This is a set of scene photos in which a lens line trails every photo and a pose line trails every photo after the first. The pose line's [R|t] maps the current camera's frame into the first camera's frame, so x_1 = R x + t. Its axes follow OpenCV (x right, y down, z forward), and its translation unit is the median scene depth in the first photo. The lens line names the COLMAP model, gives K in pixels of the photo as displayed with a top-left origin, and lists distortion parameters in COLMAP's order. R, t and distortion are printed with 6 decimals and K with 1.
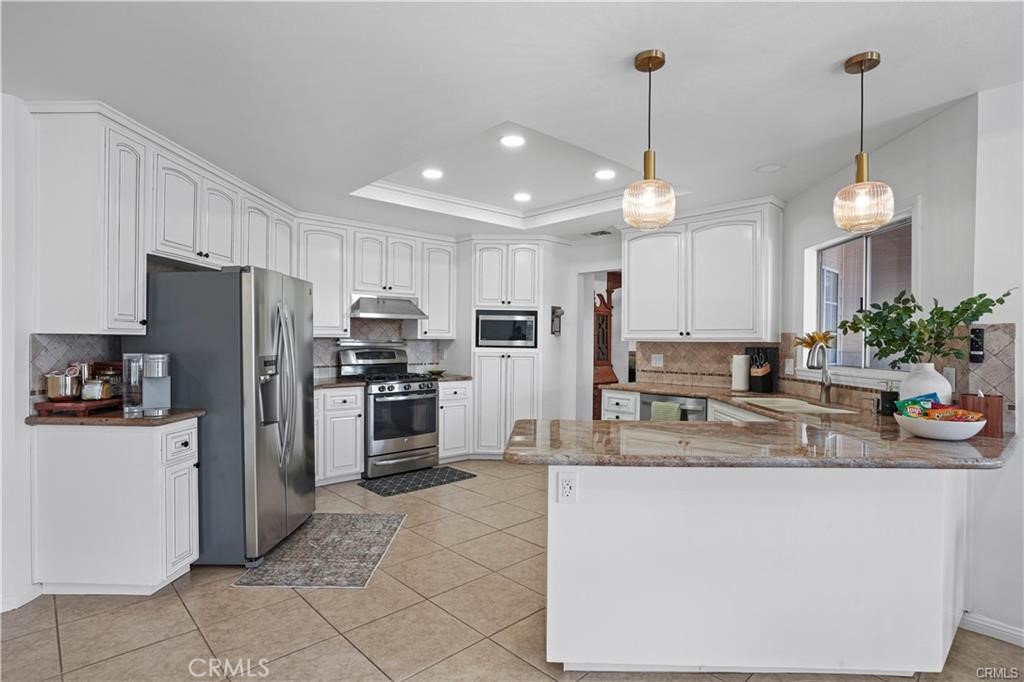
lens RADIAL K [[524.5, 0, 512.6], [0, 524.5, 342.0], [0, 0, 1]] dist [-0.005694, -0.000223]
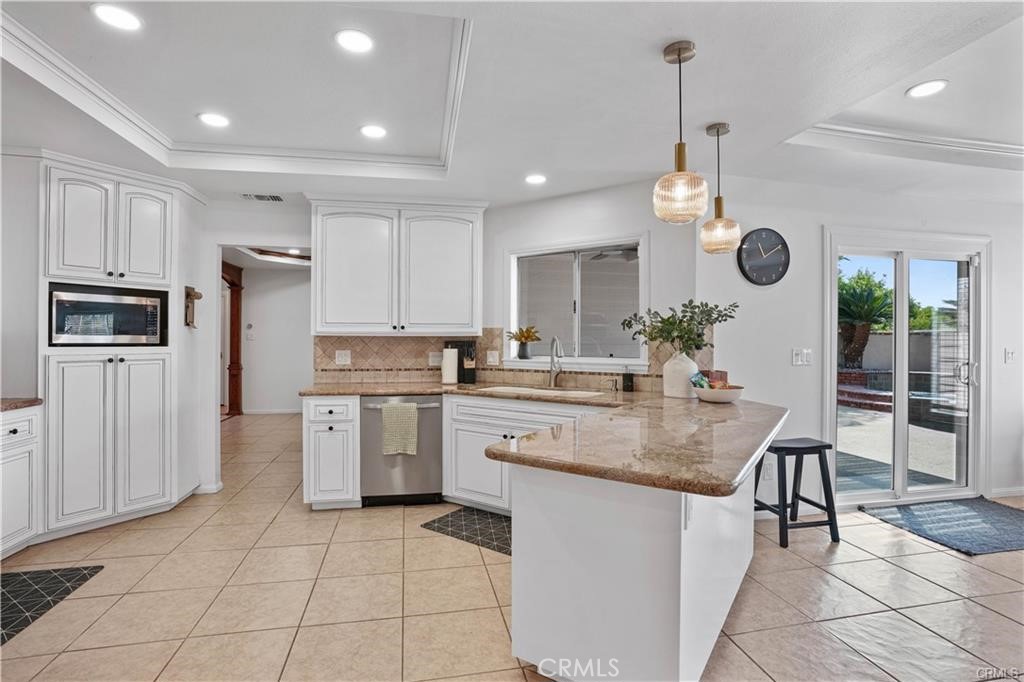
lens RADIAL K [[506.3, 0, 507.0], [0, 506.3, 335.6], [0, 0, 1]] dist [0.006501, 0.001955]
pose [[0.561214, -0.003743, 0.827662, -0.293243], [0.002665, 0.999993, 0.002716, -0.003078], [-0.827667, 0.000682, 0.561220, 0.314808]]
